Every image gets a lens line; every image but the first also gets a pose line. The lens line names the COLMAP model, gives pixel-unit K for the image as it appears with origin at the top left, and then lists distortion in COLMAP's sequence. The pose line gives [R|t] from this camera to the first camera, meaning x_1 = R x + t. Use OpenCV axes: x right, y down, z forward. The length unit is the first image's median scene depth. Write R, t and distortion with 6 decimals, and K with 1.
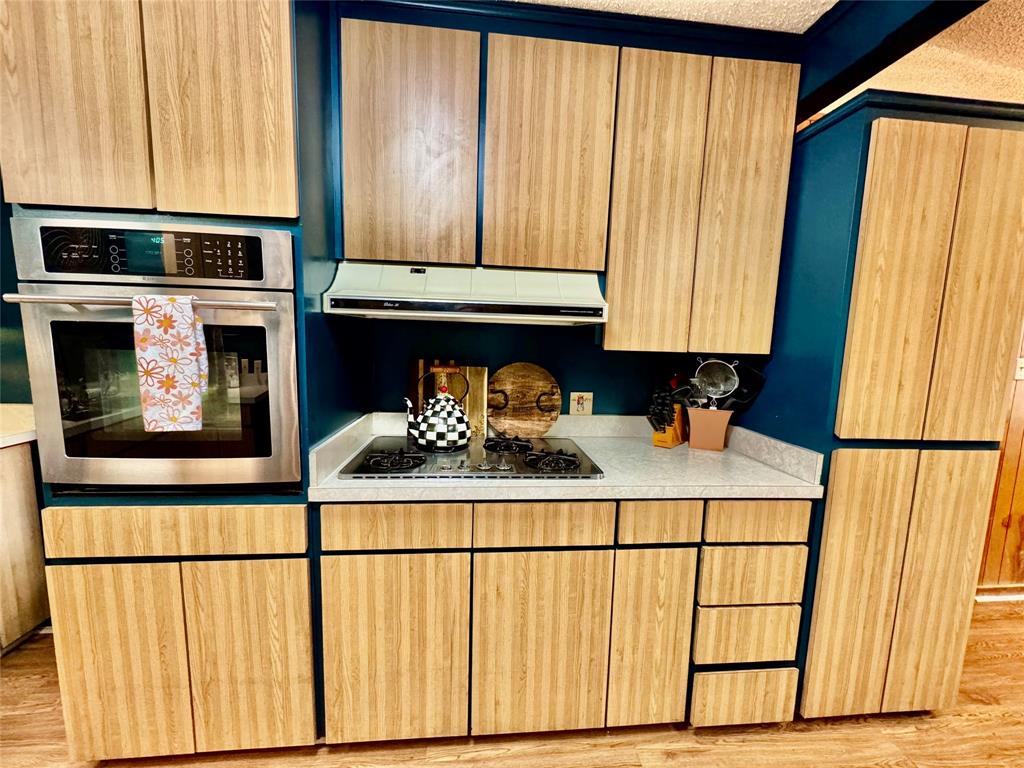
lens RADIAL K [[408.1, 0, 514.1], [0, 408.1, 387.9], [0, 0, 1]] dist [-0.000061, -0.000222]
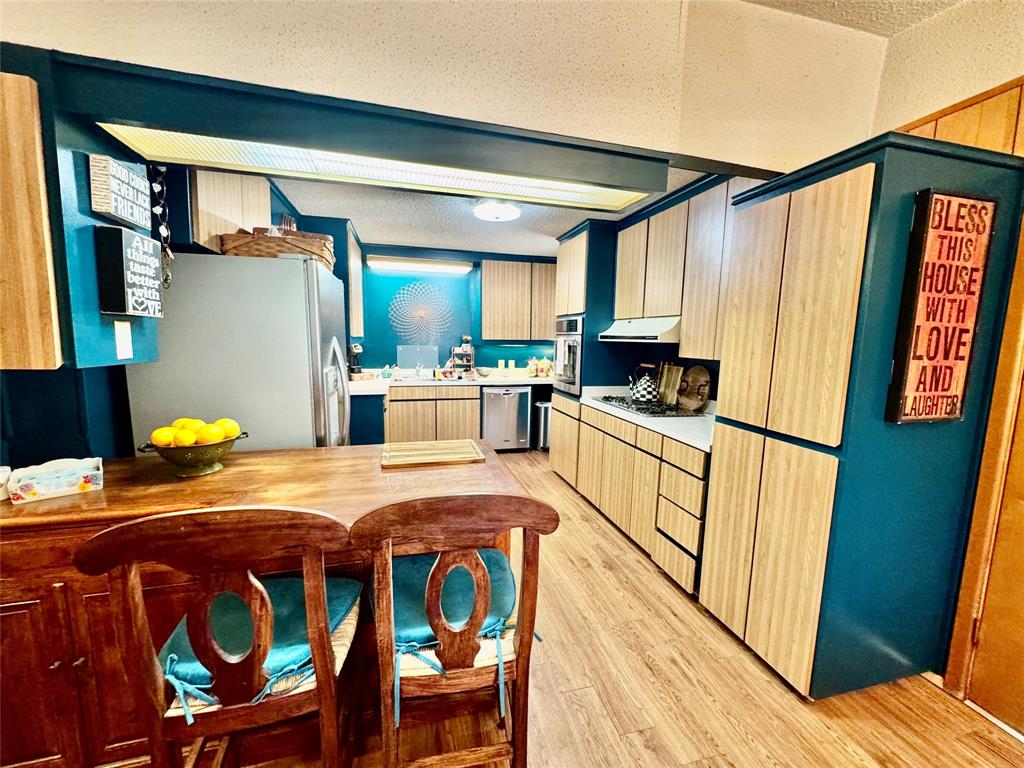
lens RADIAL K [[408.1, 0, 514.1], [0, 408.1, 387.9], [0, 0, 1]] dist [-0.000061, -0.000222]
pose [[0.171312, 0.094819, -0.980643, 2.145470], [-0.134154, 0.988332, 0.072127, 0.012903], [0.976040, 0.119201, 0.182034, -0.043496]]
